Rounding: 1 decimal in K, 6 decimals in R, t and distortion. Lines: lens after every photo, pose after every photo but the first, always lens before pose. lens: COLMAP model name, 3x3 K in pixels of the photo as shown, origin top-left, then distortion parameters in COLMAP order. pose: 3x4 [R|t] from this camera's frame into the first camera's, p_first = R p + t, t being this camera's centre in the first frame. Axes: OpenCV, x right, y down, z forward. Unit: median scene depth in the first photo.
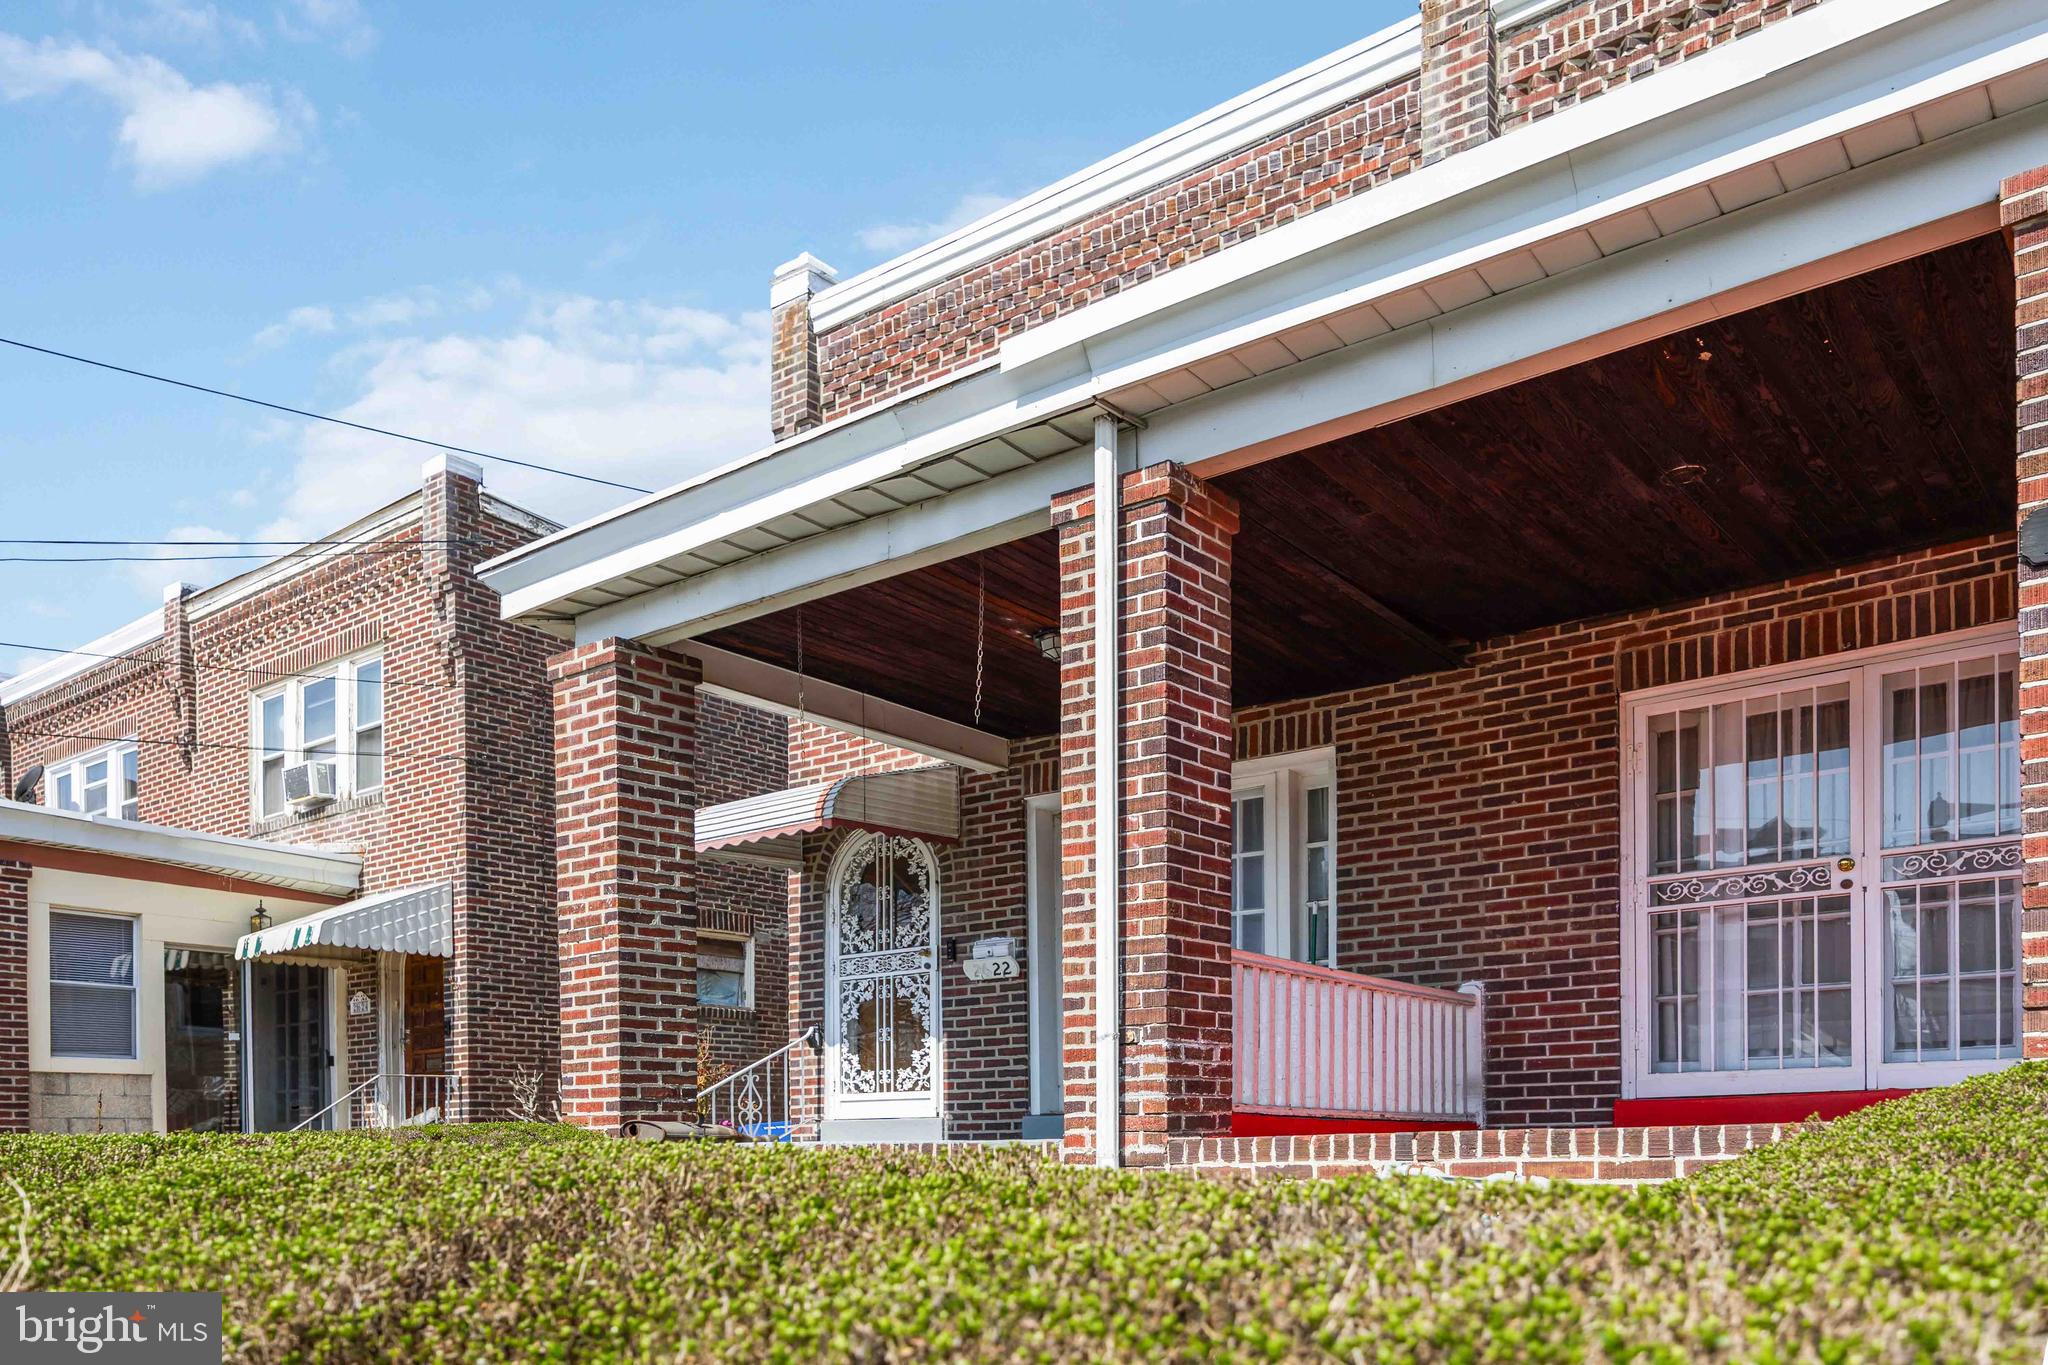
lens RADIAL K [[1572.0, 0, 1023.7], [0, 1572.0, 862.1], [0, 0, 1]] dist [-0.000123, 0.000051]
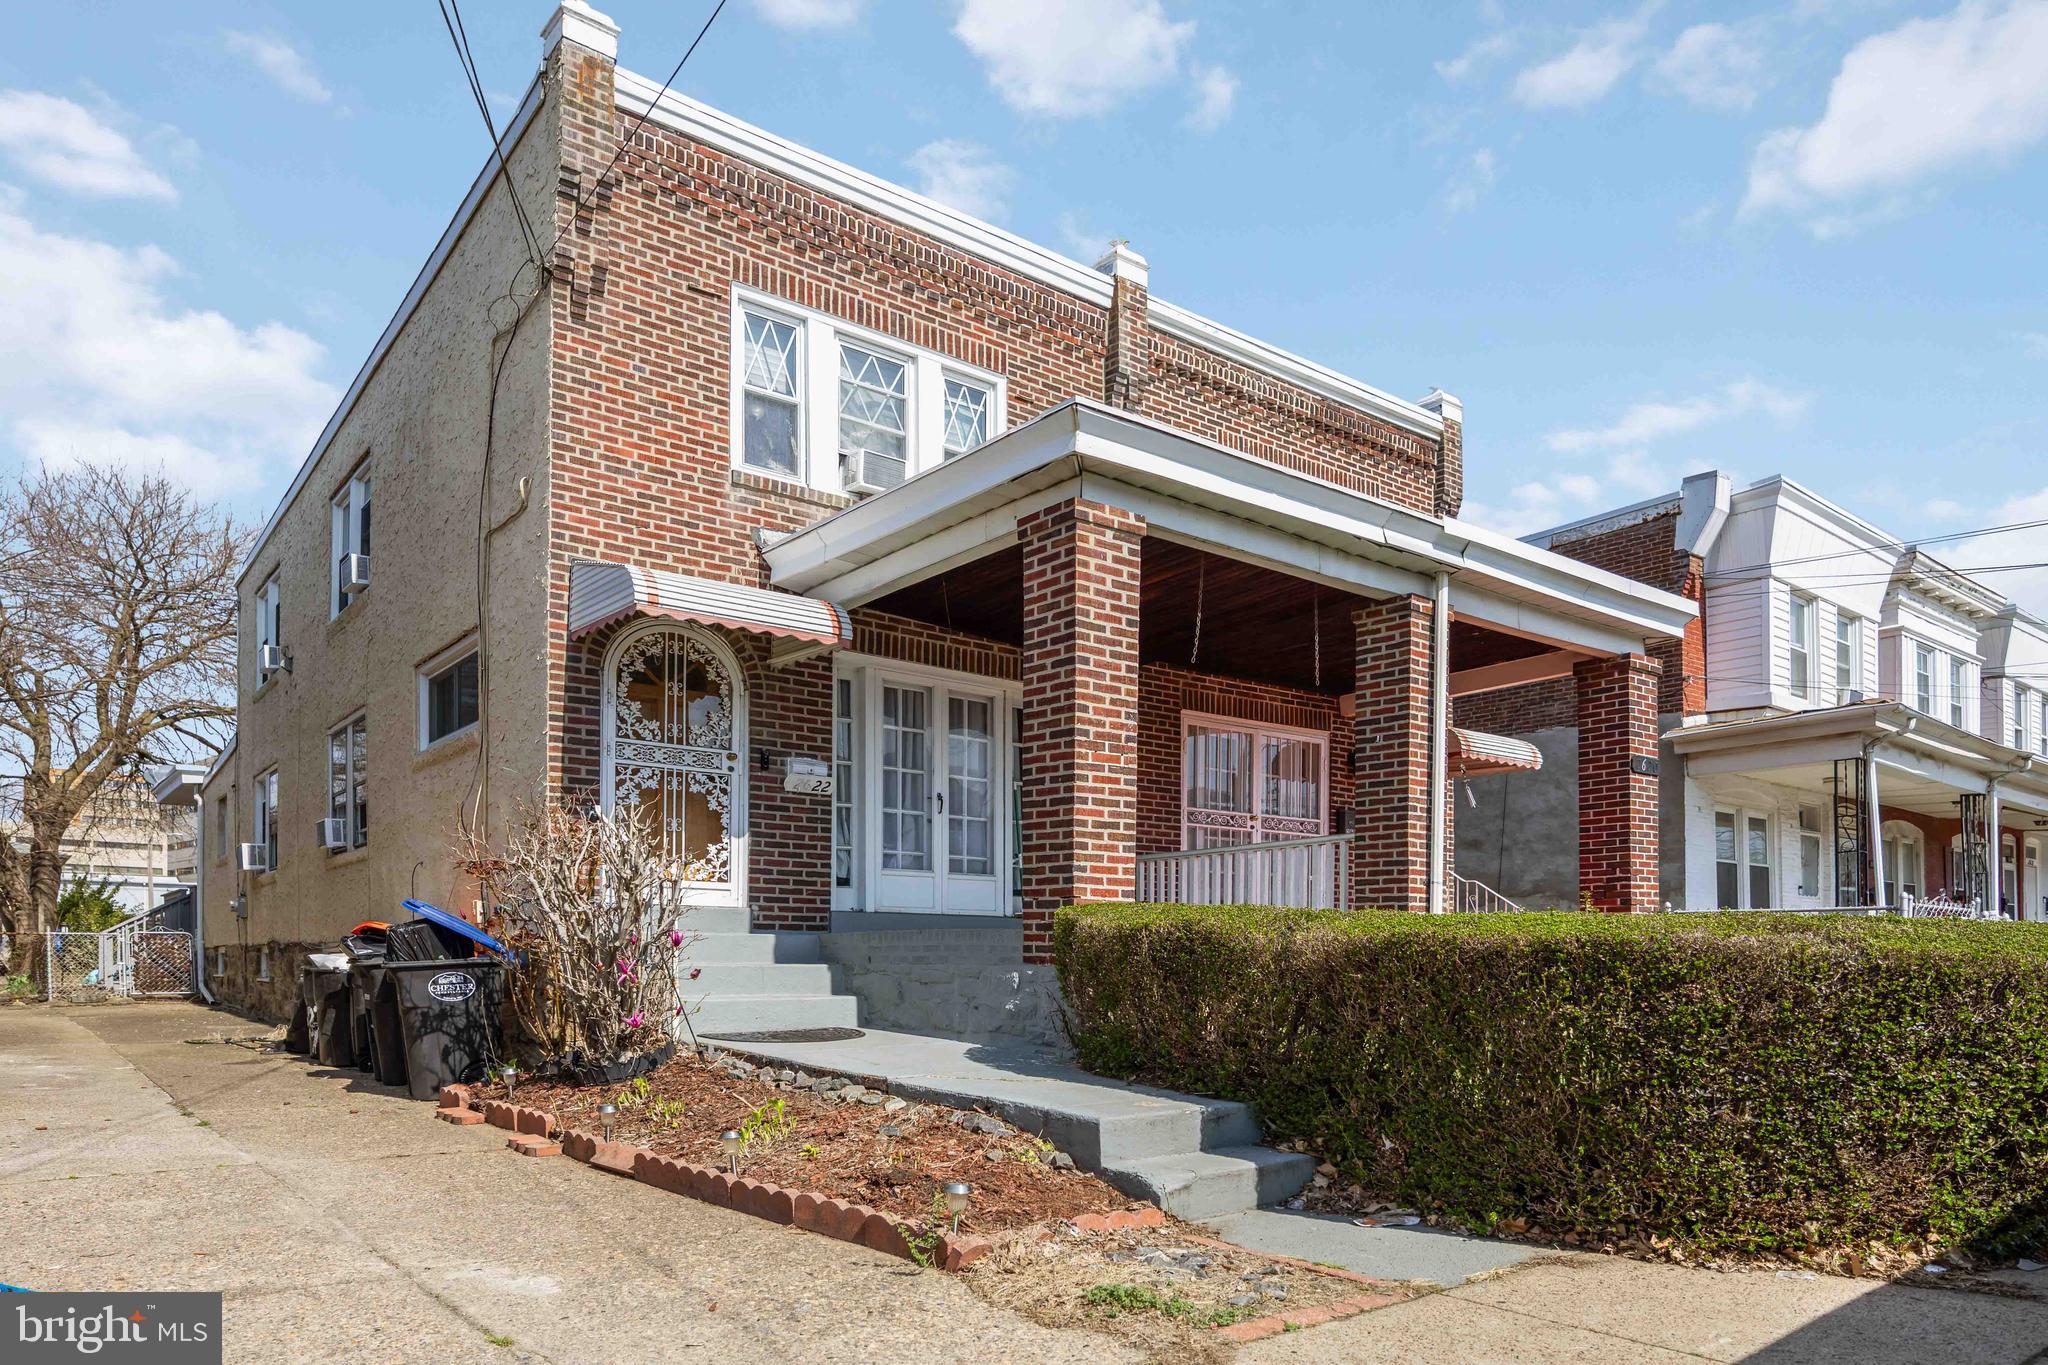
lens RADIAL K [[1263.8, 0, 1024.0], [0, 1263.8, 682.5], [0, 0, 1]] dist [-0.001251, -0.000086]
pose [[0.255593, 0.218509, 0.941767, -0.864102], [-0.180418, 0.967791, -0.175582, 0.127403], [-0.949801, -0.125034, 0.286784, 0.567343]]
